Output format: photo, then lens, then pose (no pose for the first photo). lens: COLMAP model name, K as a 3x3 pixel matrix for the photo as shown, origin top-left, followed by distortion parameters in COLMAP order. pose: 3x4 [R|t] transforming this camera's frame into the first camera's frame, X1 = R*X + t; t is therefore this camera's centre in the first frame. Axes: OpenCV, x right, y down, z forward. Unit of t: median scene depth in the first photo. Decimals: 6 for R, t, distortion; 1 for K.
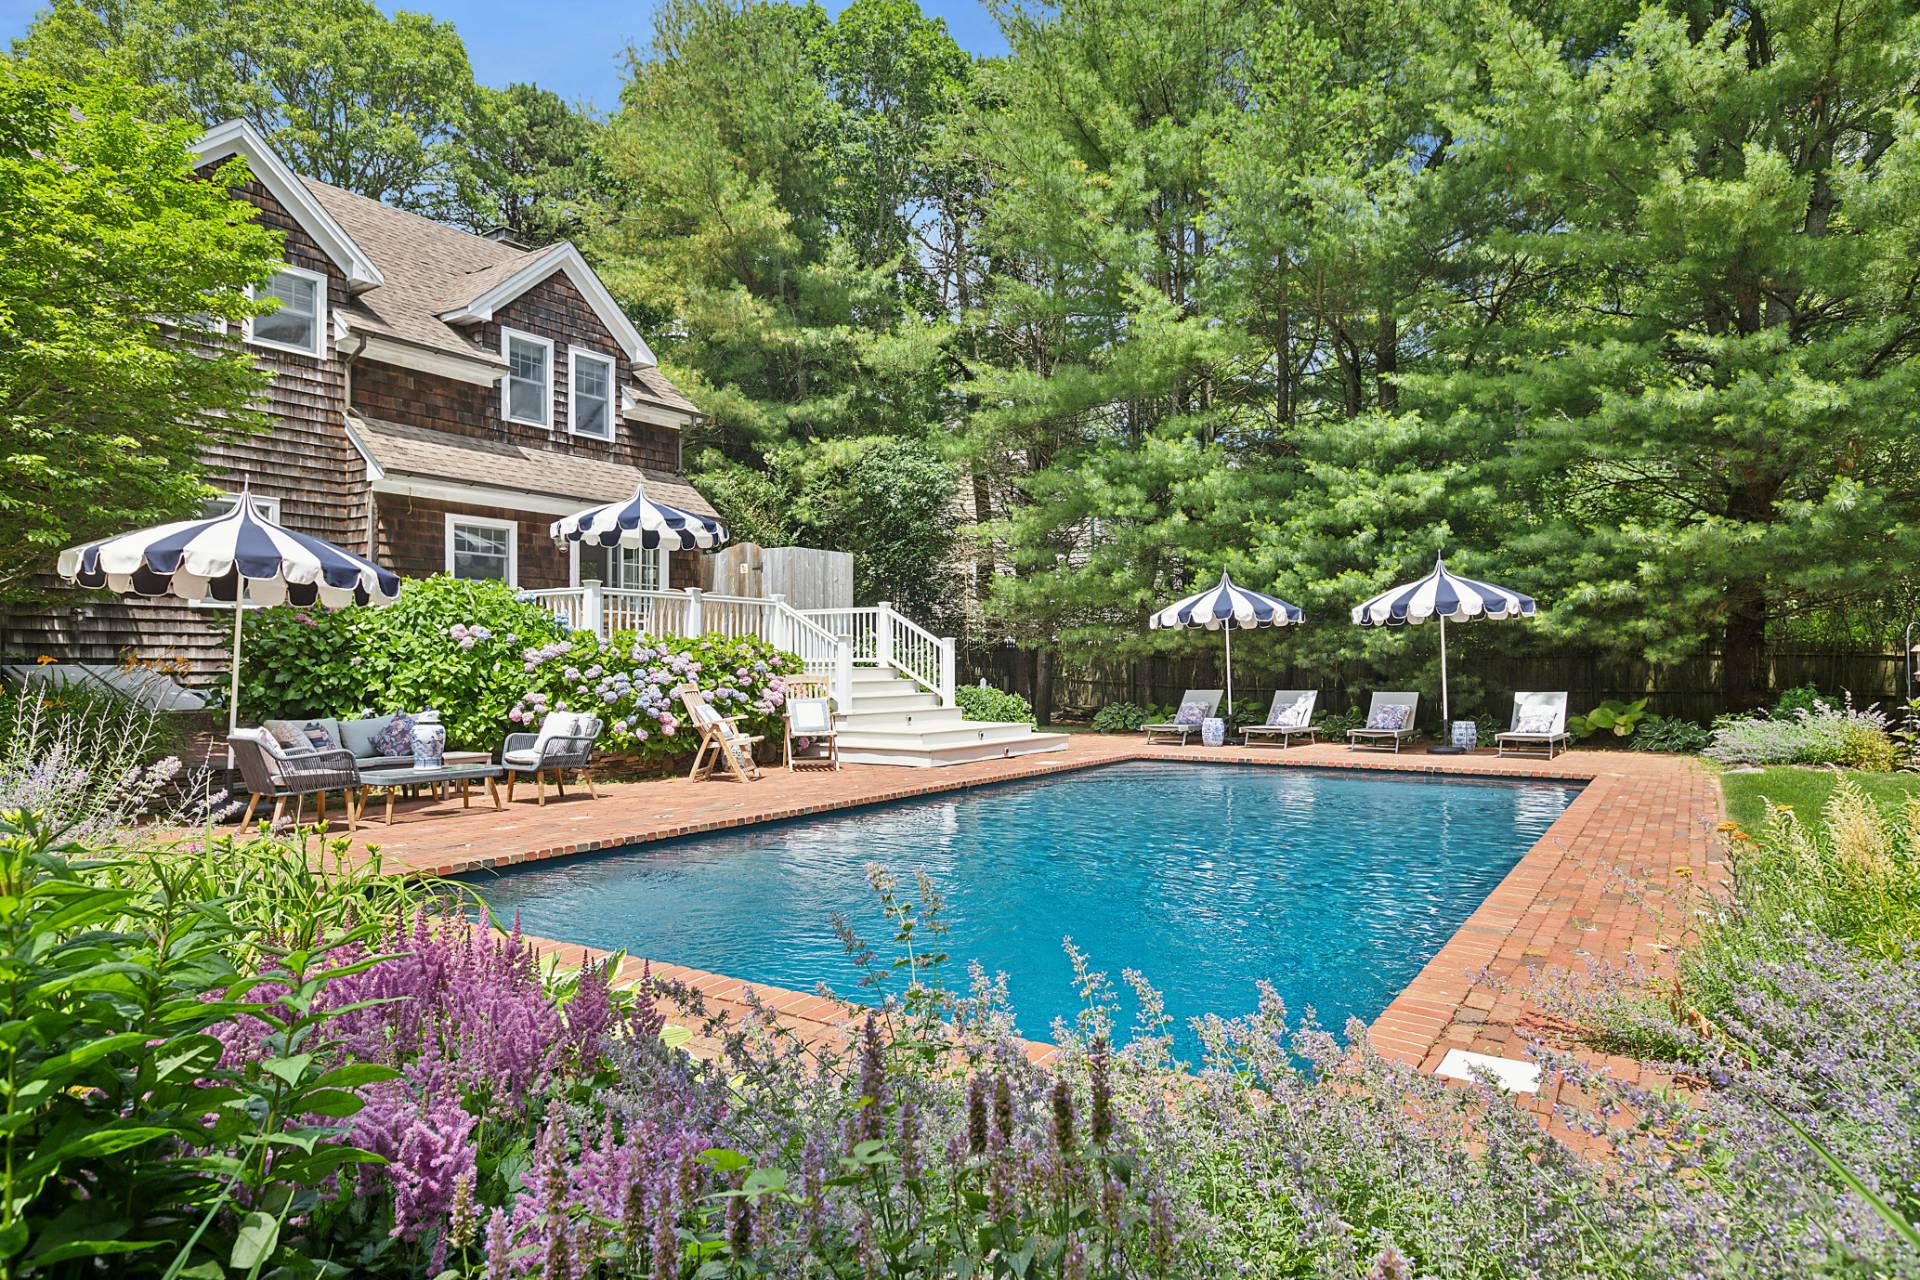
lens RADIAL K [[1179.0, 0, 967.4], [0, 1179.0, 657.1], [0, 0, 1]] dist [0.004047, -0.001912]
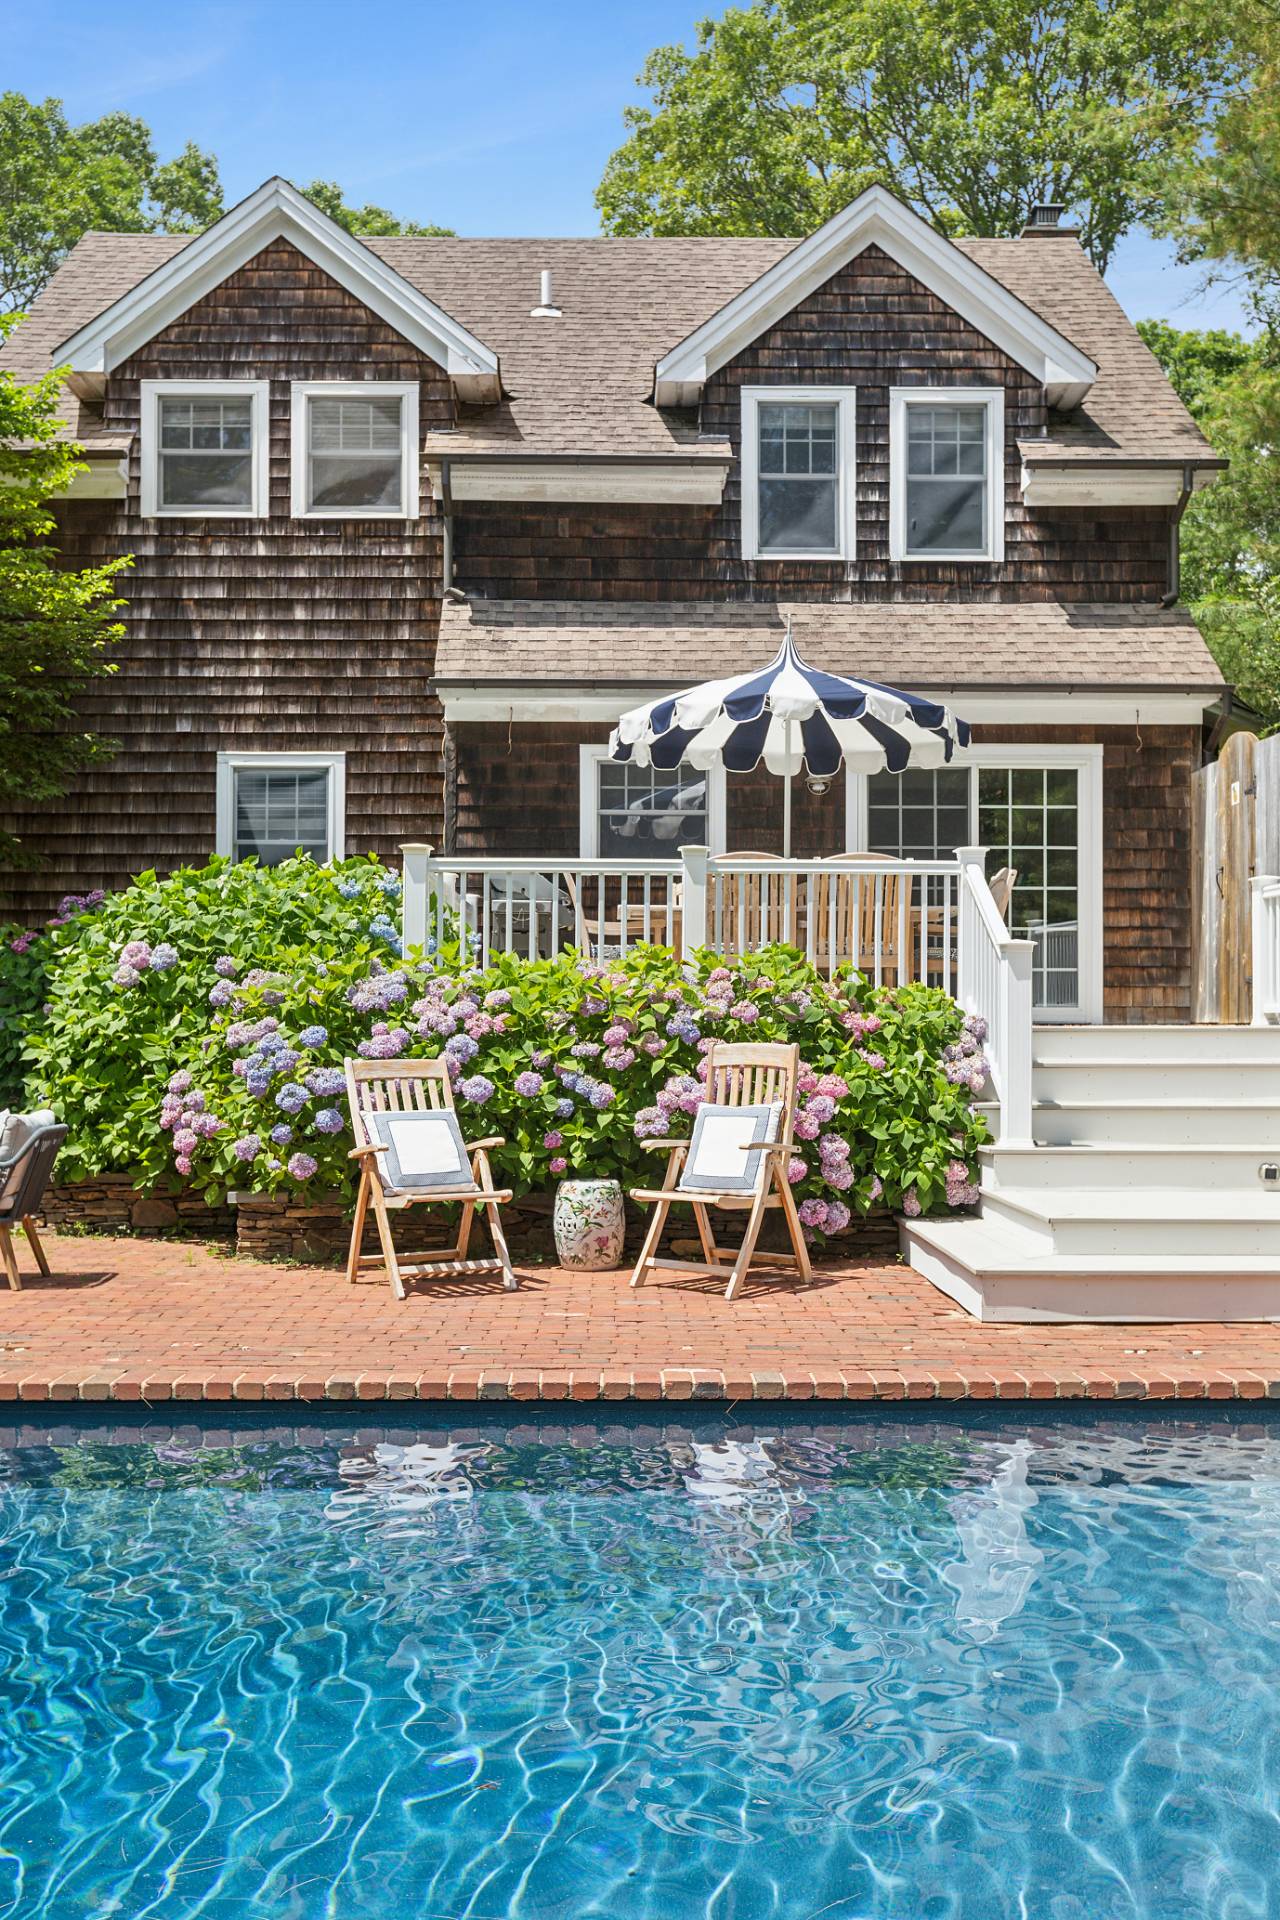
lens RADIAL K [[1888.6, 0, 643.6], [0, 1888.6, 952.1], [0, 0, 1]] dist [0.004993, 0.000000]
pose [[0.542502, -0.027133, -0.839616, 0.310959], [0.002333, 0.999523, -0.030792, 0.003402], [0.840052, 0.014746, 0.542306, 0.523148]]
